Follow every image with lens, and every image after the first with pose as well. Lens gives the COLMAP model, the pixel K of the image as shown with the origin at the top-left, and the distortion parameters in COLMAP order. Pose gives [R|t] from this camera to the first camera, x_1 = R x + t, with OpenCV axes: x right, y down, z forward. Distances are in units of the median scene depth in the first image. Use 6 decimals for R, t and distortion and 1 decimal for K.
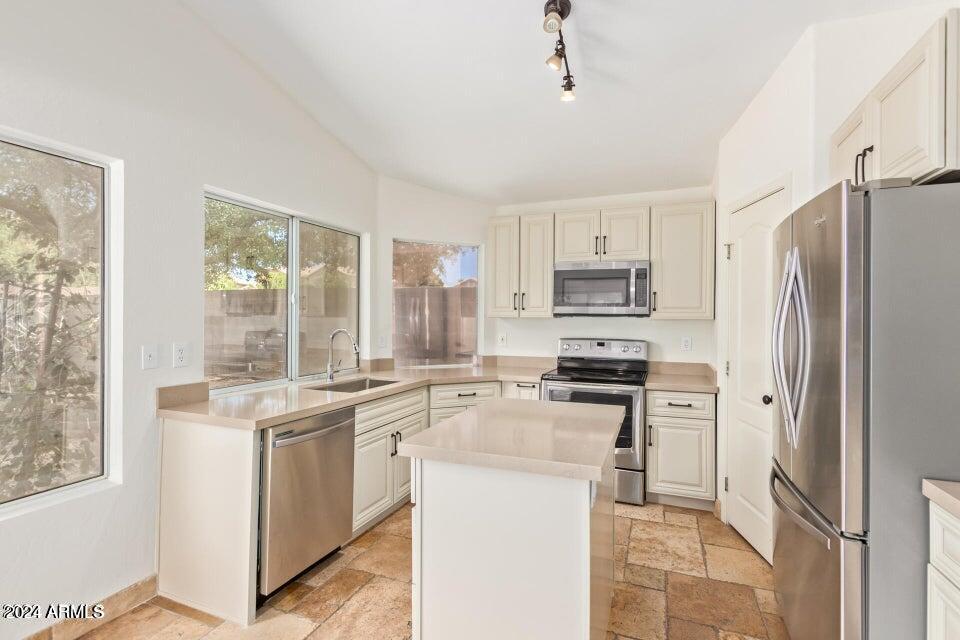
lens RADIAL K [[457.5, 0, 474.0], [0, 457.5, 319.3], [0, 0, 1]] dist [0.004738, -0.001453]
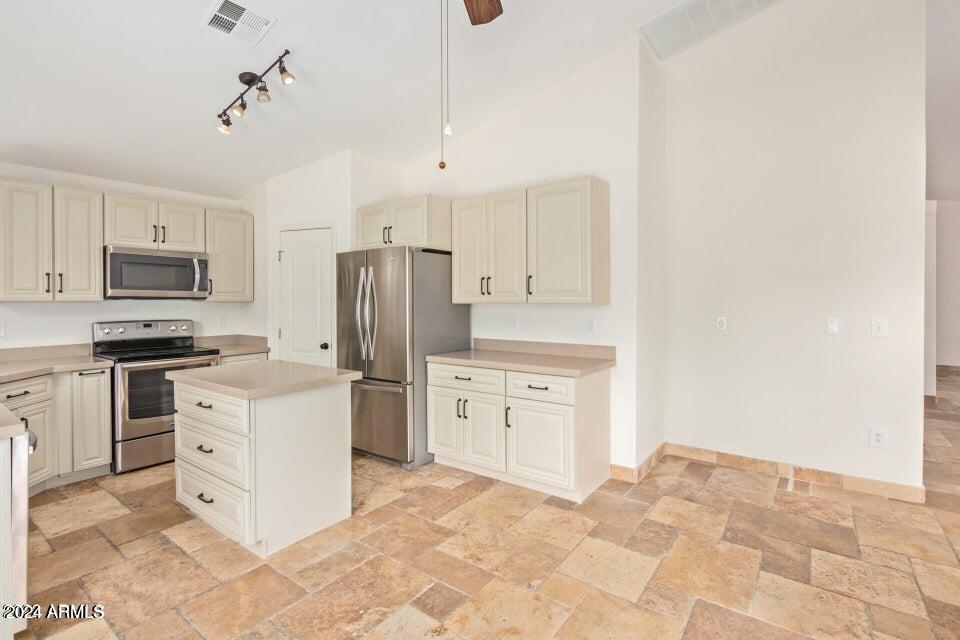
lens RADIAL K [[457.5, 0, 484.1], [0, 457.5, 301.9], [0, 0, 1]] dist [0.004738, -0.001453]
pose [[0.250708, -0.009814, 0.968013, -0.595019], [0.009686, 0.999924, 0.007629, -0.000702], [-0.968014, 0.007464, 0.250784, -0.022156]]
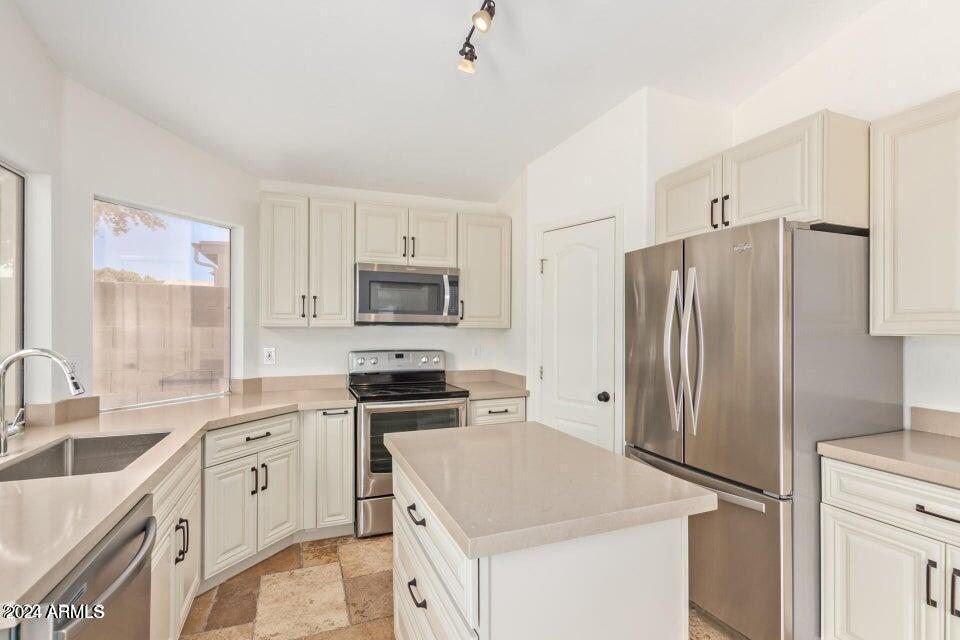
lens RADIAL K [[457.5, 0, 480.8], [0, 457.5, 327.1], [0, 0, 1]] dist [0.004738, -0.001453]
pose [[0.719814, -0.002441, 0.694163, -0.253090], [0.004716, 0.999988, -0.001373, -0.000832], [-0.694151, 0.004262, 0.719816, 0.252857]]
